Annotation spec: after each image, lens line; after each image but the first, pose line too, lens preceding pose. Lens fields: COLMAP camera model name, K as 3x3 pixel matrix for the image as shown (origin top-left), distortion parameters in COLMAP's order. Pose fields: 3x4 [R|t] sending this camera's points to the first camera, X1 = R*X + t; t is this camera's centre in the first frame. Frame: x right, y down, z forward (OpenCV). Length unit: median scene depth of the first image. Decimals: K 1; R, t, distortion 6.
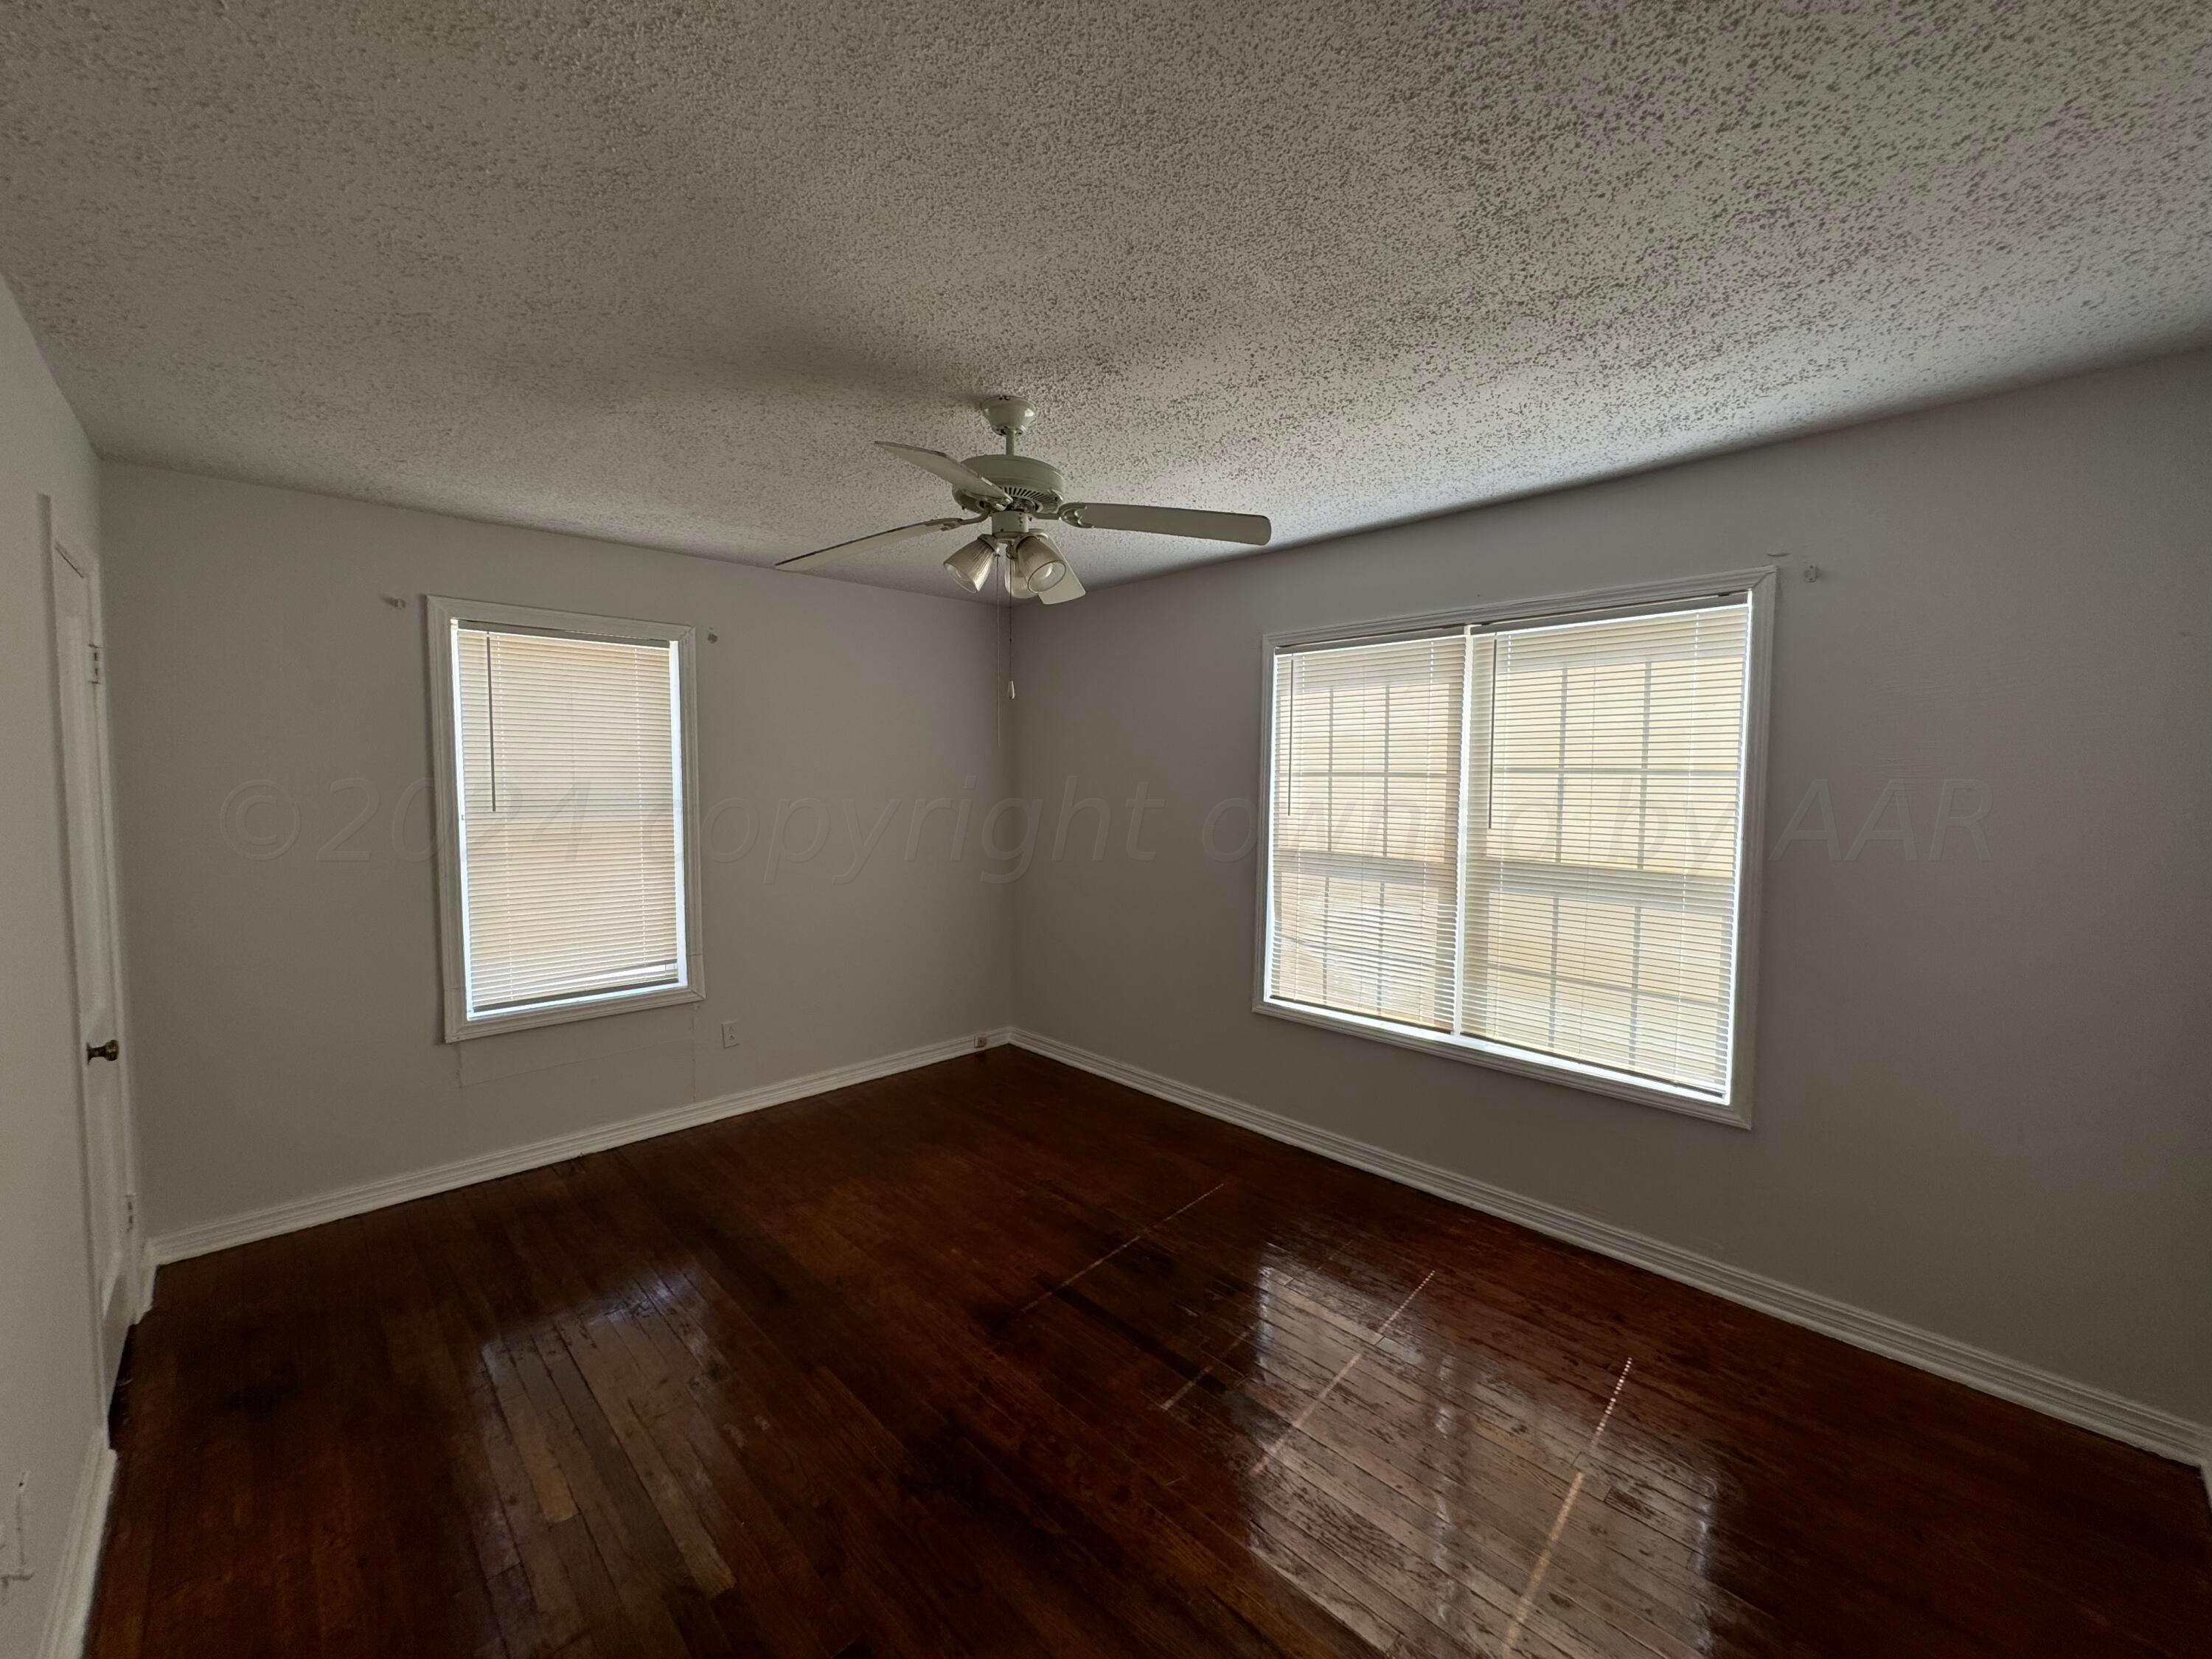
lens RADIAL K [[886.3, 0, 1106.0], [0, 886.3, 829.5], [0, 0, 1]] dist [-0.000382, 0.000092]
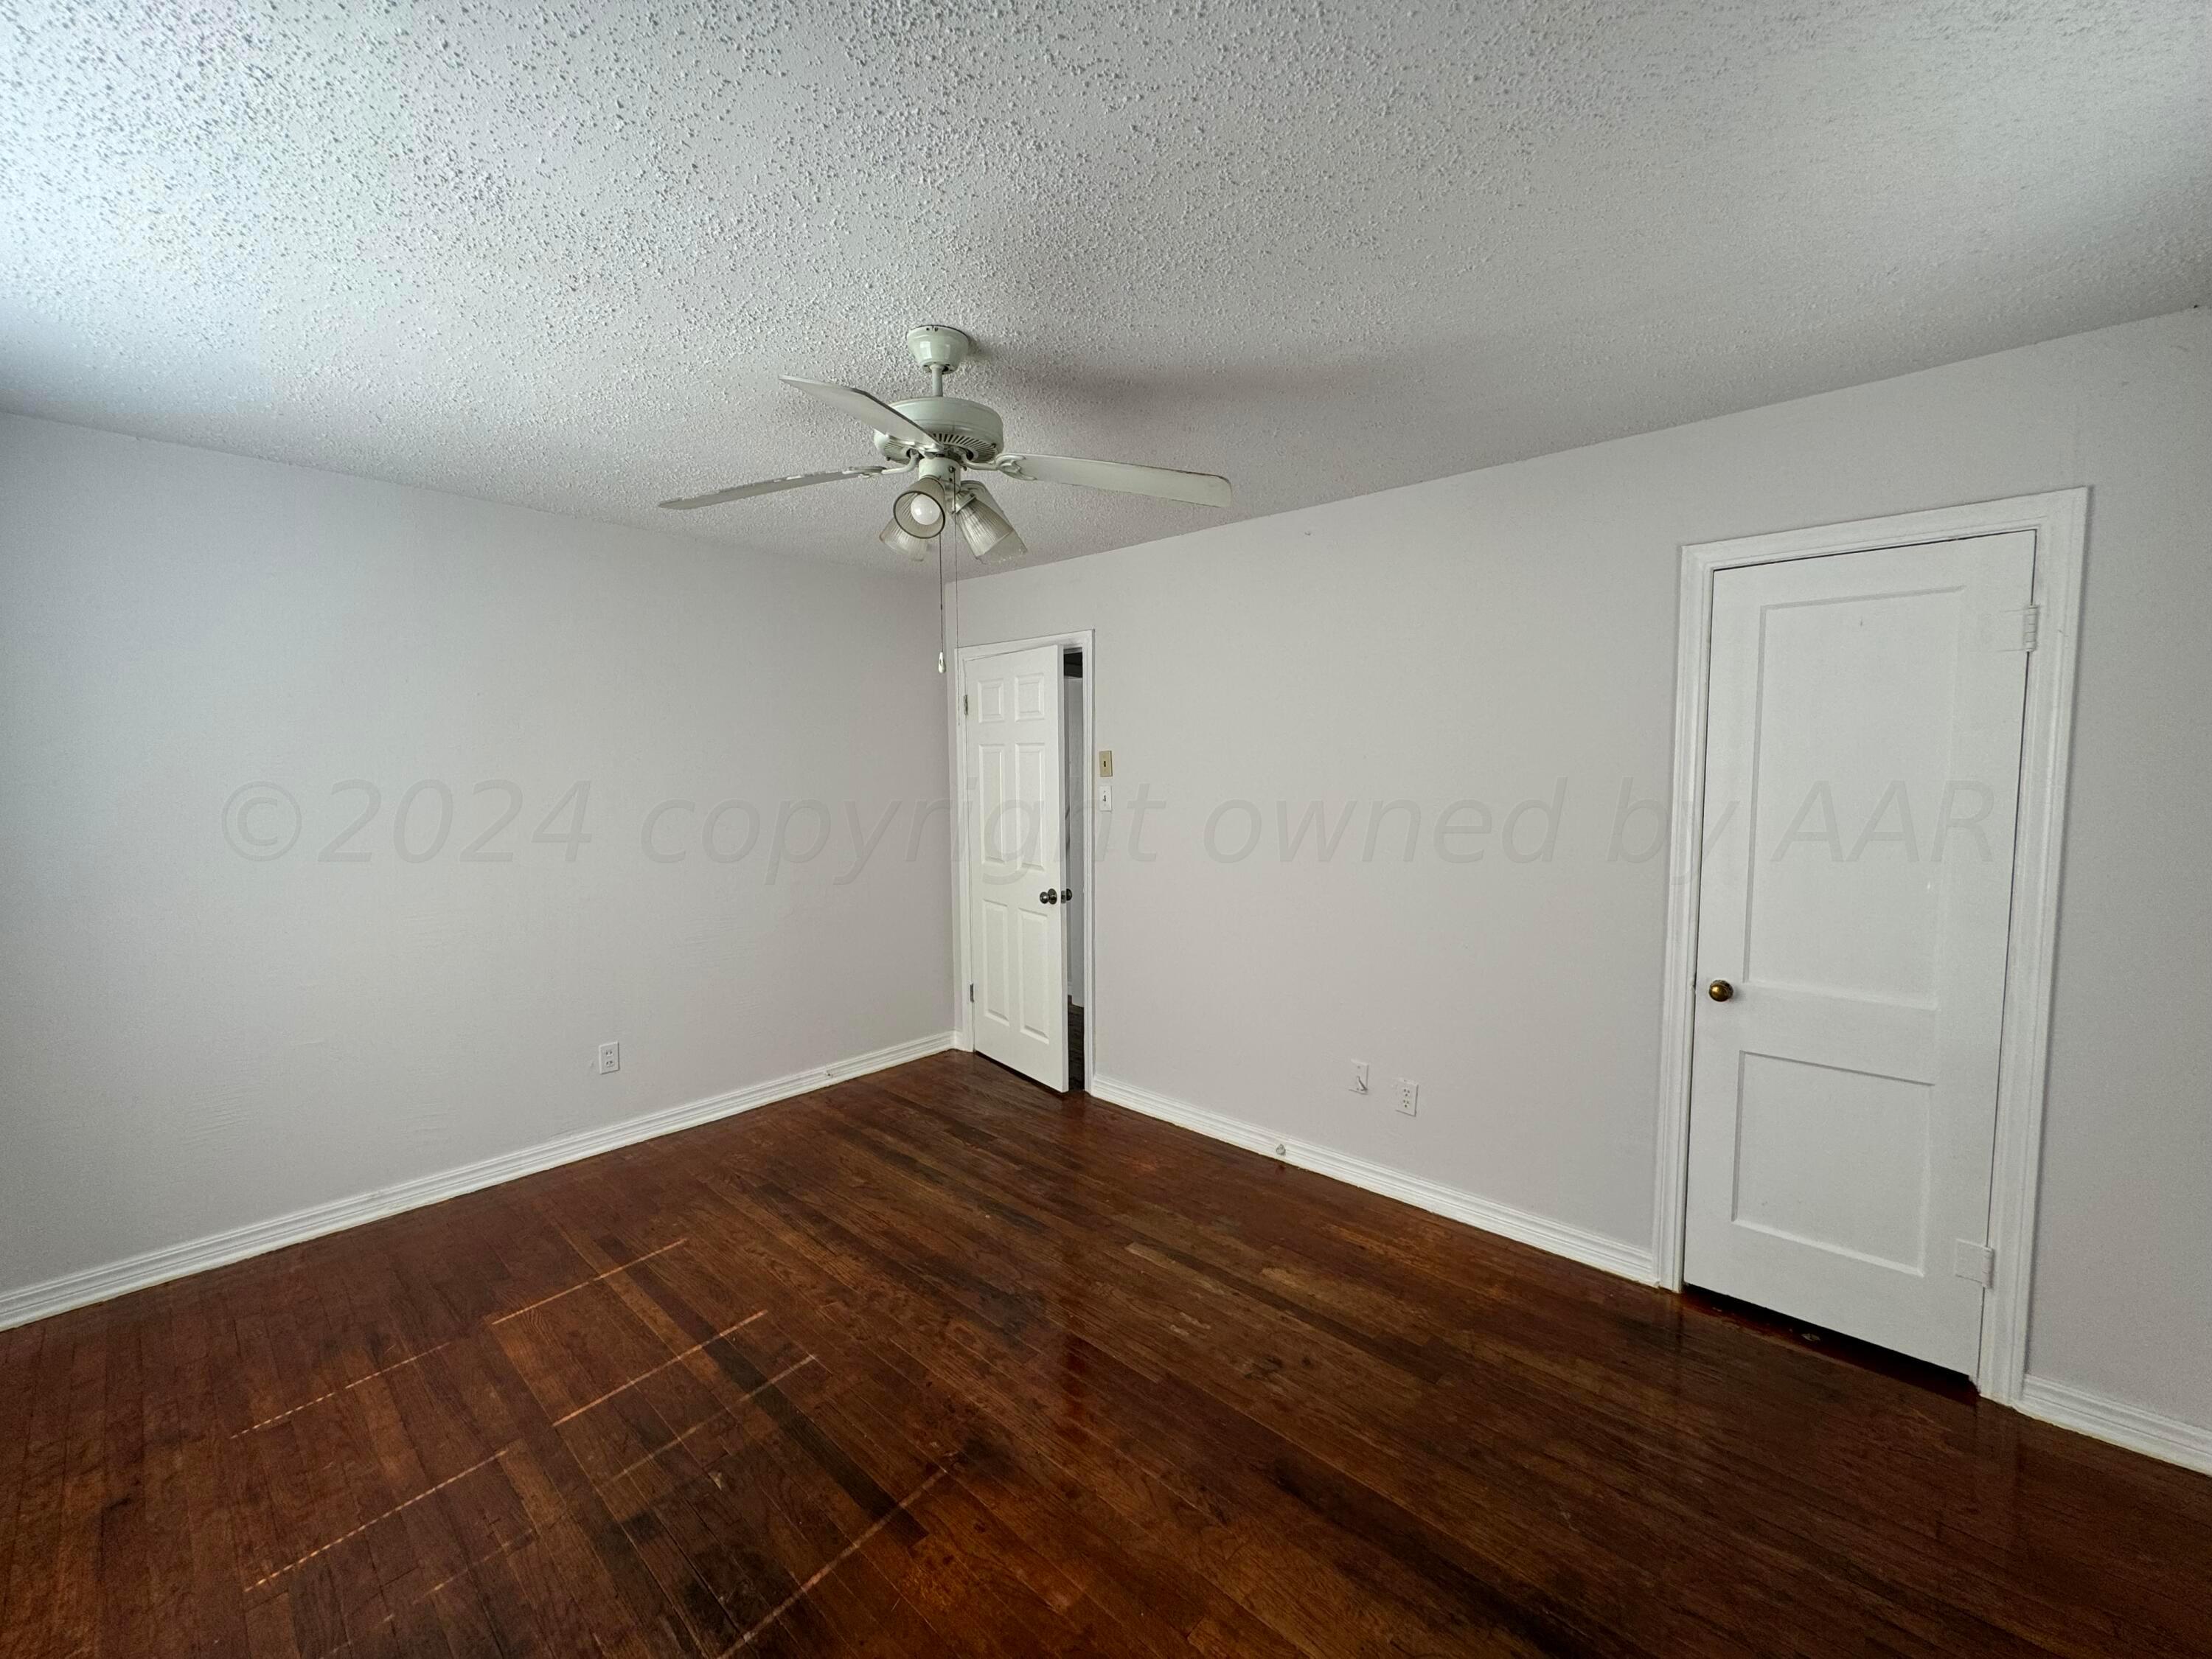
lens RADIAL K [[886.3, 0, 1106.0], [0, 886.3, 829.5], [0, 0, 1]] dist [-0.000382, 0.000092]
pose [[-0.997904, 0.005154, -0.064507, -0.202114], [-0.003336, 0.991401, 0.130818, -0.105379], [0.064626, 0.130759, -0.989306, 1.837951]]
